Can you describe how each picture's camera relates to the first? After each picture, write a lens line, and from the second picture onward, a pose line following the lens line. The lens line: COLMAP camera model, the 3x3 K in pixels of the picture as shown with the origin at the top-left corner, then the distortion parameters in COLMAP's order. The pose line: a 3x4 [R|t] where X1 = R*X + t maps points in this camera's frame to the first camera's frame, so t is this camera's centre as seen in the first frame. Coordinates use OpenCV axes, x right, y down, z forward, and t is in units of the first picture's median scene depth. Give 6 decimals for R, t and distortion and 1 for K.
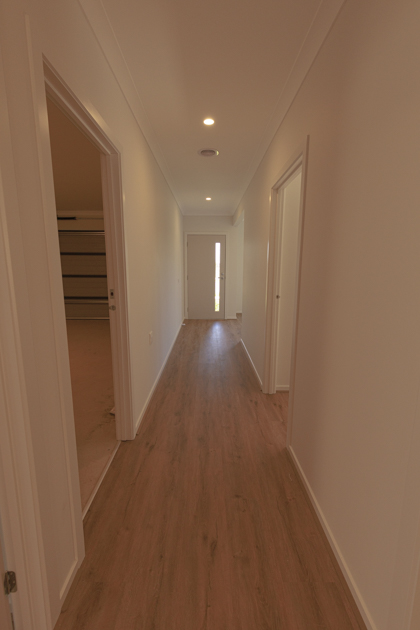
lens RADIAL K [[287.6, 0, 208.8], [0, 287.6, 312.8], [0, 0, 1]] dist [0.004123, 0.000392]
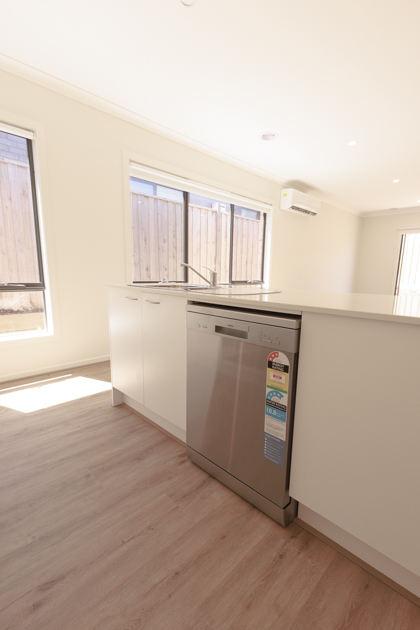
lens RADIAL K [[287.6, 0, 210.3], [0, 287.6, 316.8], [0, 0, 1]] dist [0.004123, 0.000392]
pose [[-0.698575, -0.136756, 0.702346, -0.633360], [0.092205, 0.956177, 0.277890, 0.083331], [-0.709571, 0.258887, -0.655352, 1.038823]]
